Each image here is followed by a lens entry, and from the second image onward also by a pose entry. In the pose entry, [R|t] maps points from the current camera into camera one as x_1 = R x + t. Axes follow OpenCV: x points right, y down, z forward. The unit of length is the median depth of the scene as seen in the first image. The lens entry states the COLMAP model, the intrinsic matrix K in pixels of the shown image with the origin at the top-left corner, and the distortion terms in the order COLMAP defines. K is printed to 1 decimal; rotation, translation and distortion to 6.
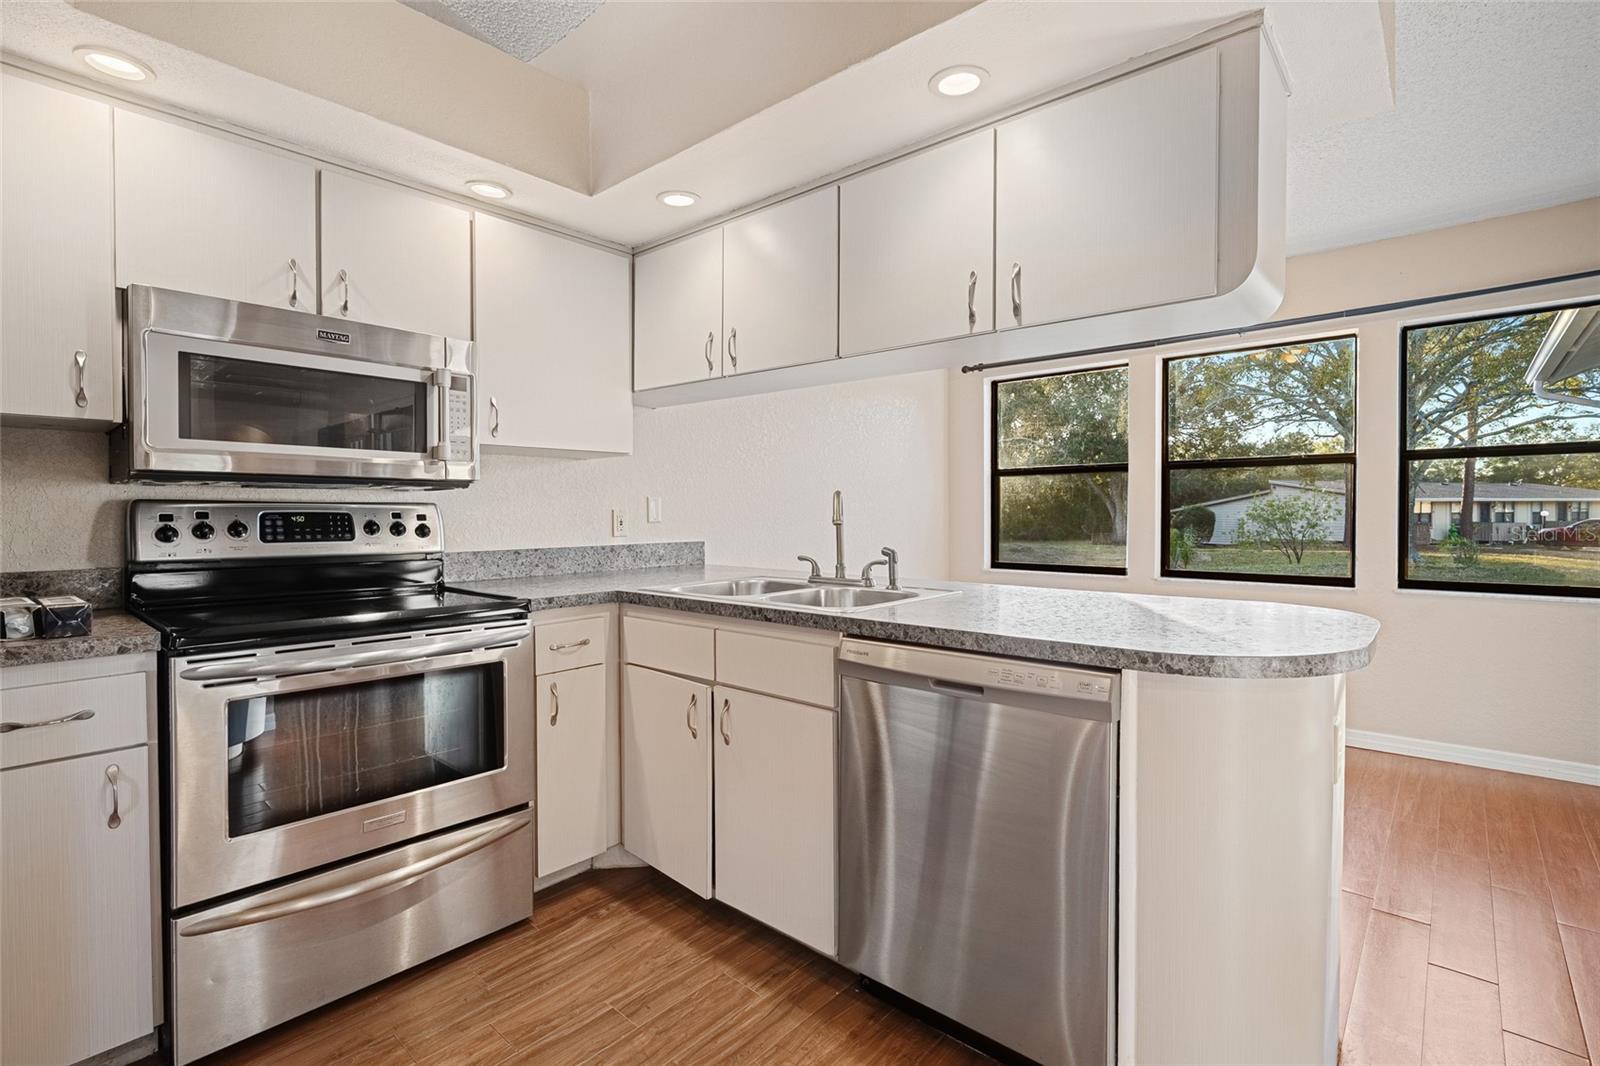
lens RADIAL K [[733.2, 0, 801.1], [0, 733.2, 530.6], [0, 0, 1]] dist [-0.012651, 0.002589]
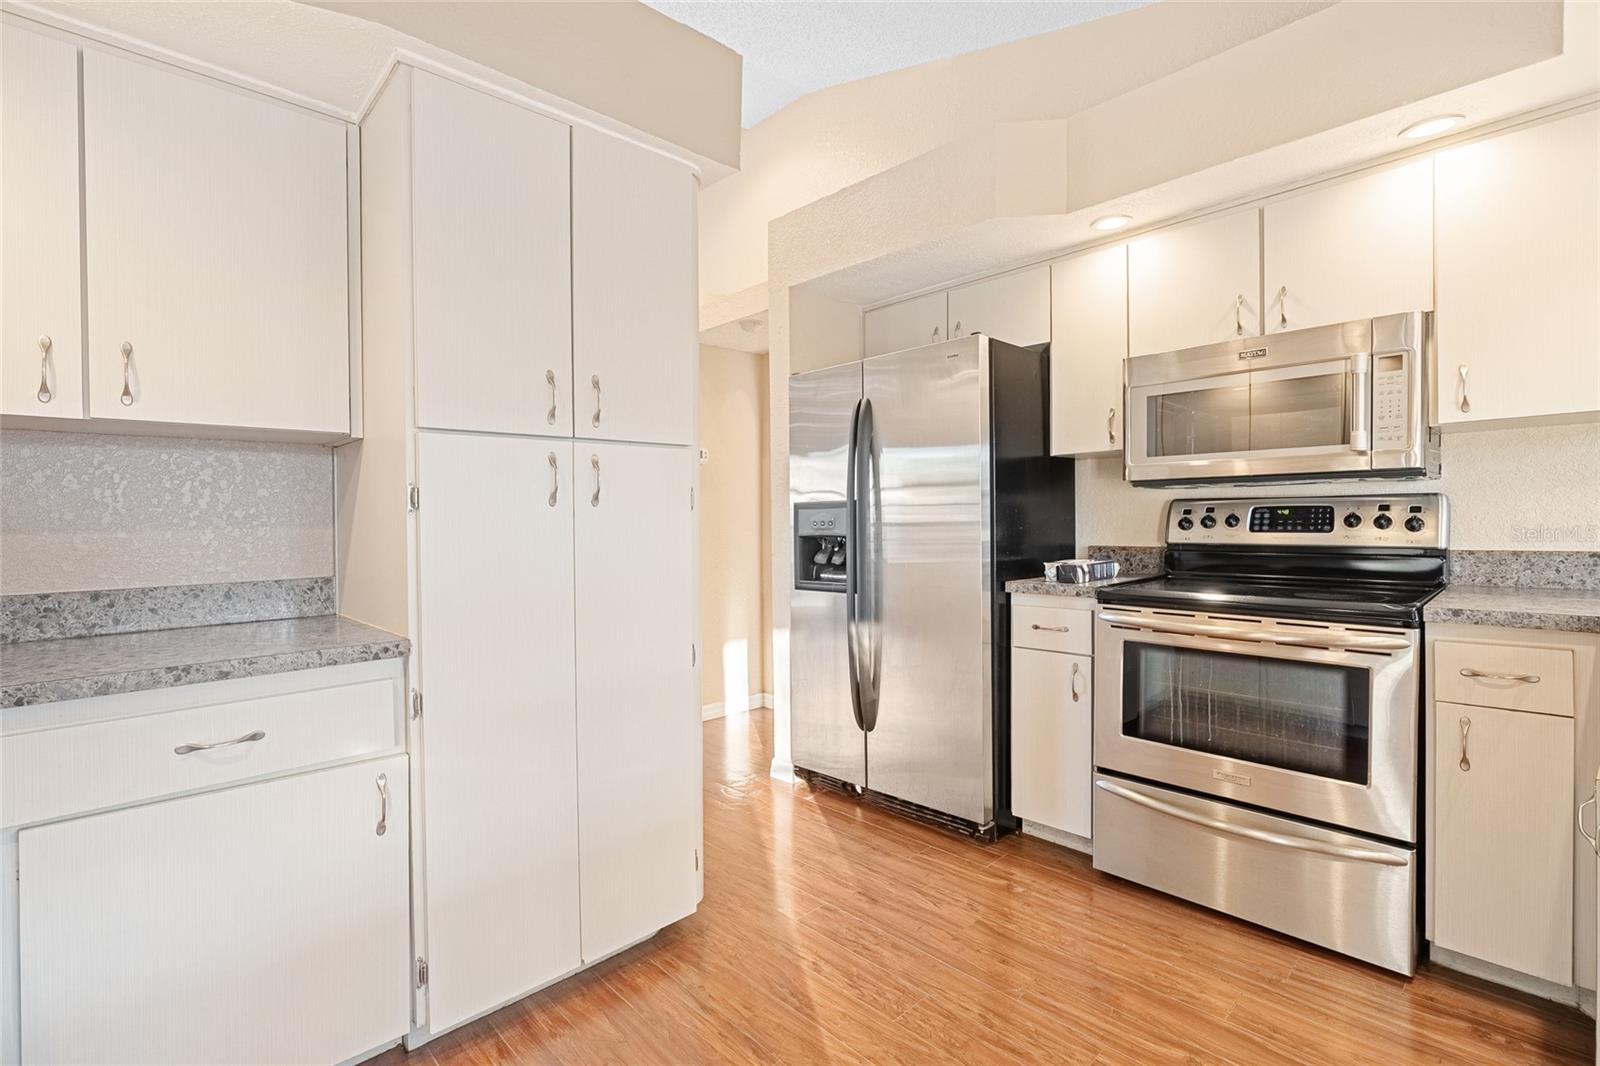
lens RADIAL K [[733.2, 0, 796.3], [0, 733.2, 529.4], [0, 0, 1]] dist [-0.012651, 0.002589]
pose [[-0.088541, 0.022004, -0.995829, 0.512855], [-0.004862, 0.999735, 0.022523, -0.010867], [0.996061, 0.006836, -0.088411, 0.345683]]
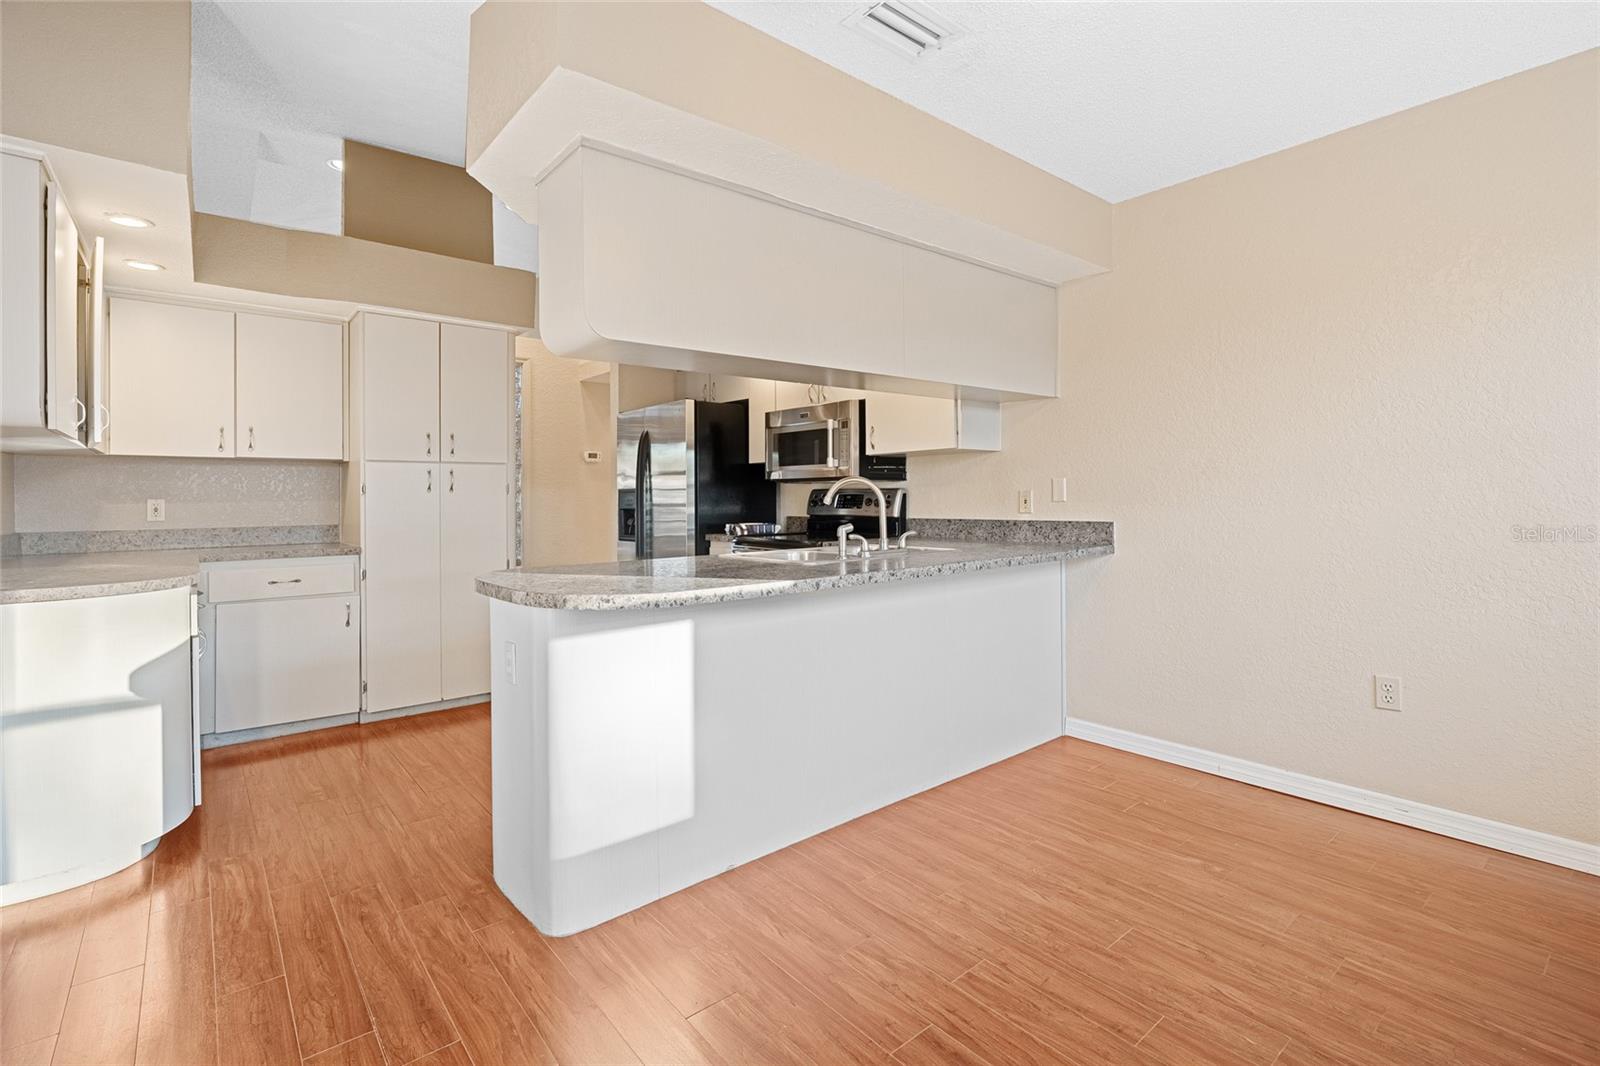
lens RADIAL K [[733.2, 0, 817.6], [0, 733.2, 503.7], [0, 0, 1]] dist [-0.012651, 0.002589]
pose [[-0.135522, 0.014933, -0.990662, 1.389849], [-0.013092, 0.999772, 0.016861, -0.032174], [0.990688, 0.015255, -0.135295, 1.198848]]
